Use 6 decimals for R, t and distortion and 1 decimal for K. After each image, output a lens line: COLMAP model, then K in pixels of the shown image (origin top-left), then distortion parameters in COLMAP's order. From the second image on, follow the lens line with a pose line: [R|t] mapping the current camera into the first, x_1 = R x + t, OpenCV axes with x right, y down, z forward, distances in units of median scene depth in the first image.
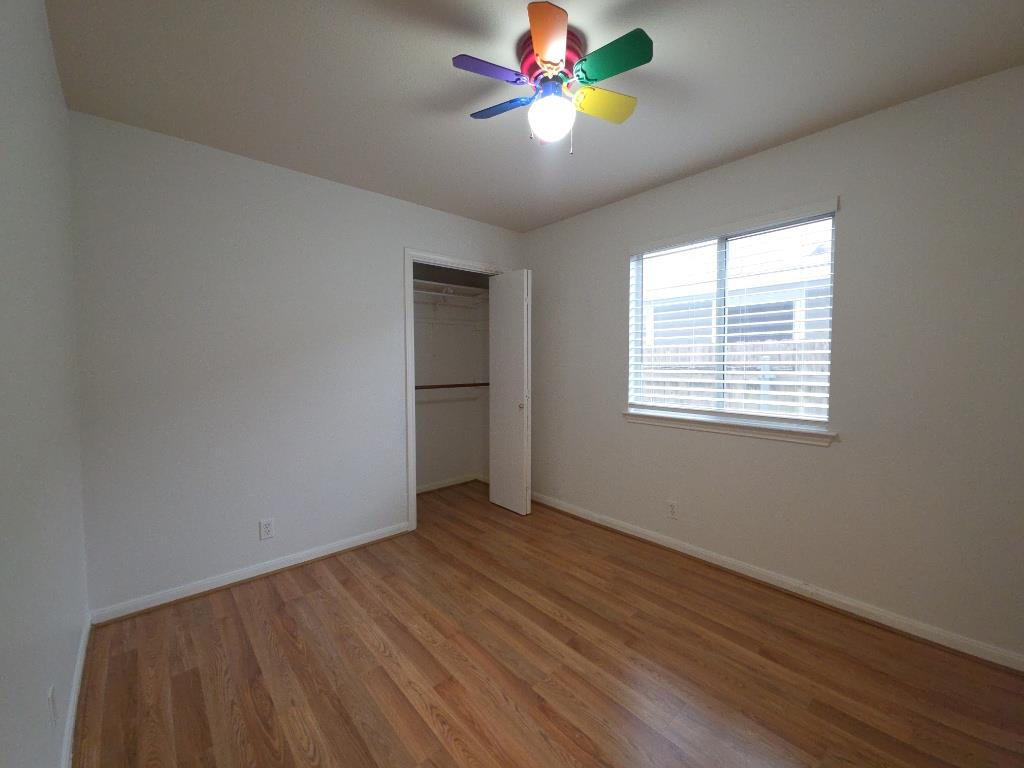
lens RADIAL K [[461.4, 0, 515.0], [0, 461.4, 379.3], [0, 0, 1]] dist [-0.000752, -0.000234]
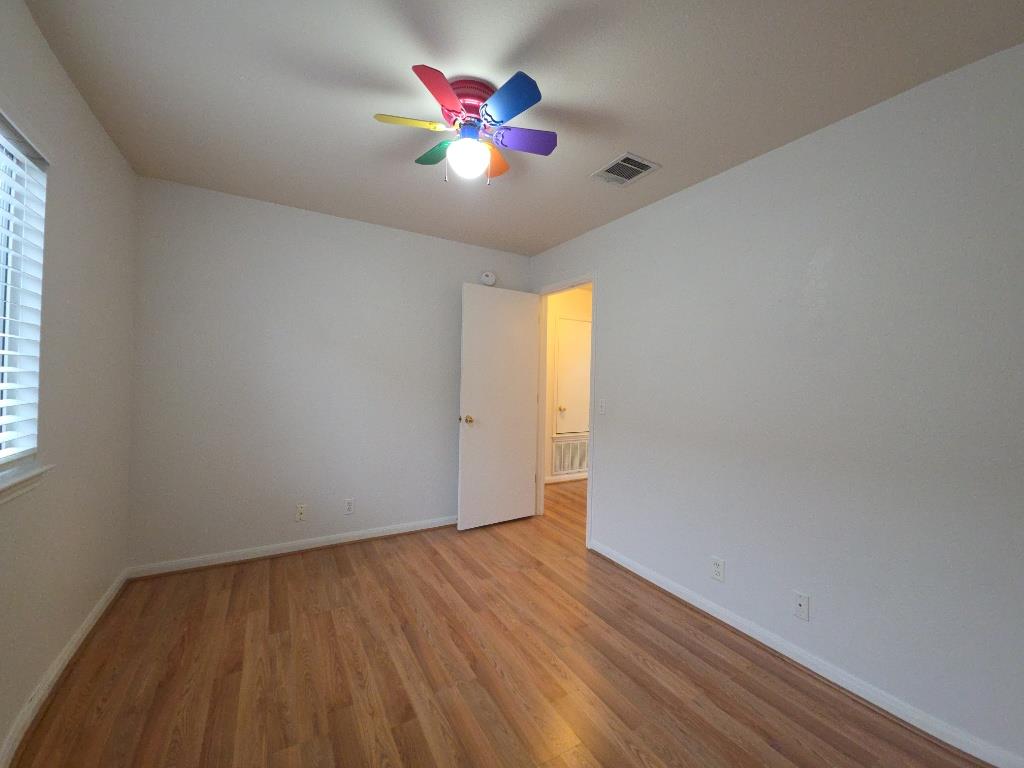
lens RADIAL K [[461.4, 0, 515.0], [0, 461.4, 379.3], [0, 0, 1]] dist [-0.000752, -0.000234]
pose [[-0.984308, -0.021327, 0.175168, -0.217645], [-0.013813, 0.998936, 0.044009, -0.082449], [-0.175920, 0.040899, -0.983554, 1.923405]]
